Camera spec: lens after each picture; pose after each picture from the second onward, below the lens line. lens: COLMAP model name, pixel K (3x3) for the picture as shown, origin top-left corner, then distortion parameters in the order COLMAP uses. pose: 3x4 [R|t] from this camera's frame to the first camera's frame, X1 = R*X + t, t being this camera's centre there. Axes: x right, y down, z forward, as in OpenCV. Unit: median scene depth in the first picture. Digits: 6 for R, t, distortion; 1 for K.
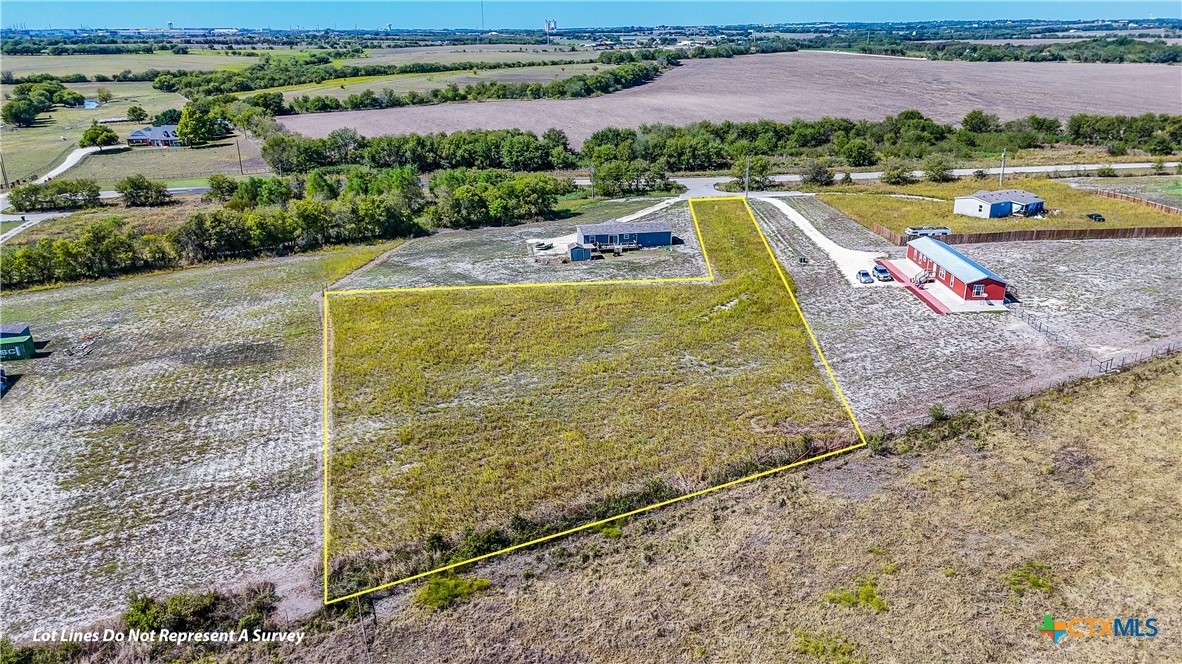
lens RADIAL K [[867.3, 0, 589.2], [0, 867.3, 336.8], [0, 0, 1]] dist [0.058319, -0.056431]
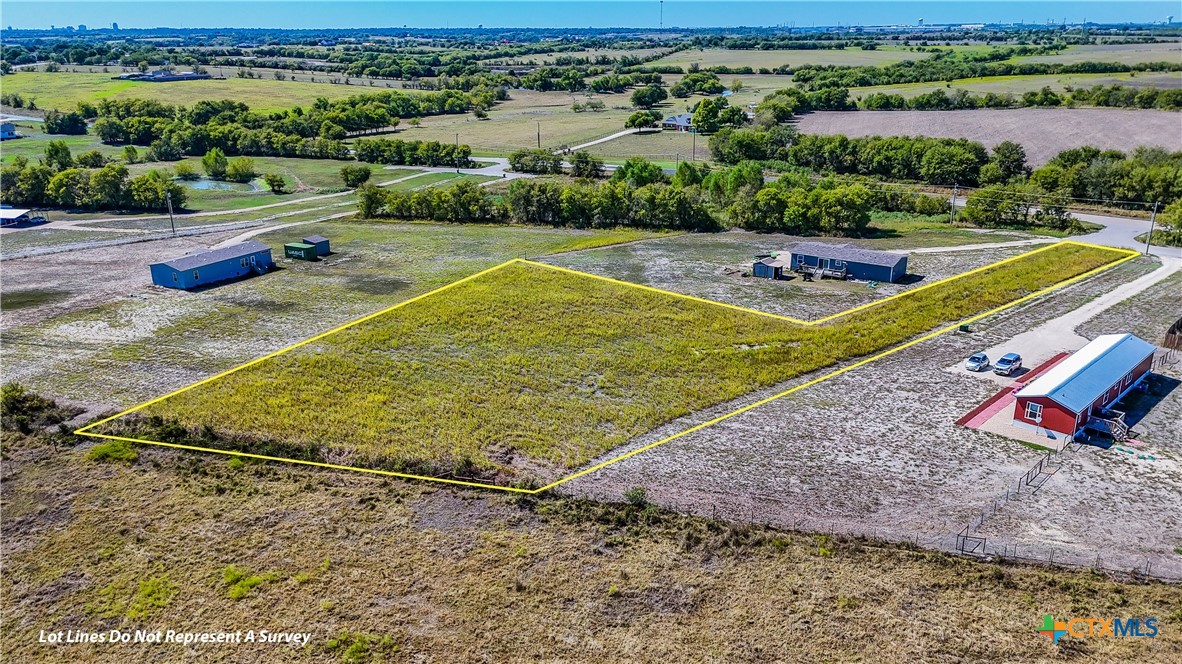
lens RADIAL K [[867.3, 0, 584.0], [0, 867.3, 338.4], [0, 0, 1]] dist [0.058319, -0.056431]
pose [[0.709246, 0.236667, -0.664047, 0.298257], [-0.232531, 0.967784, 0.096560, -0.043228], [0.665507, 0.085927, 0.741429, 0.115589]]
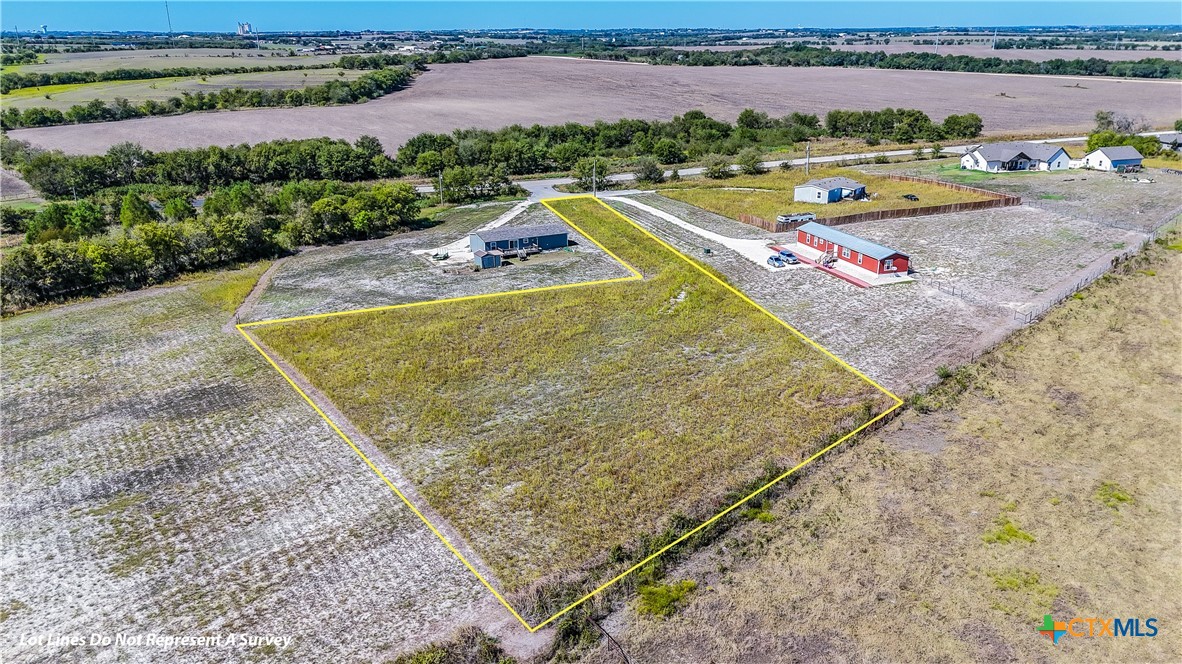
lens RADIAL K [[867.3, 0, 590.3], [0, 867.3, 336.4], [0, 0, 1]] dist [0.058319, -0.056431]
pose [[0.948689, -0.100886, 0.299684, -0.125824], [0.102642, 0.994669, 0.009922, -0.005450], [-0.299087, 0.021347, 0.953987, 0.018637]]
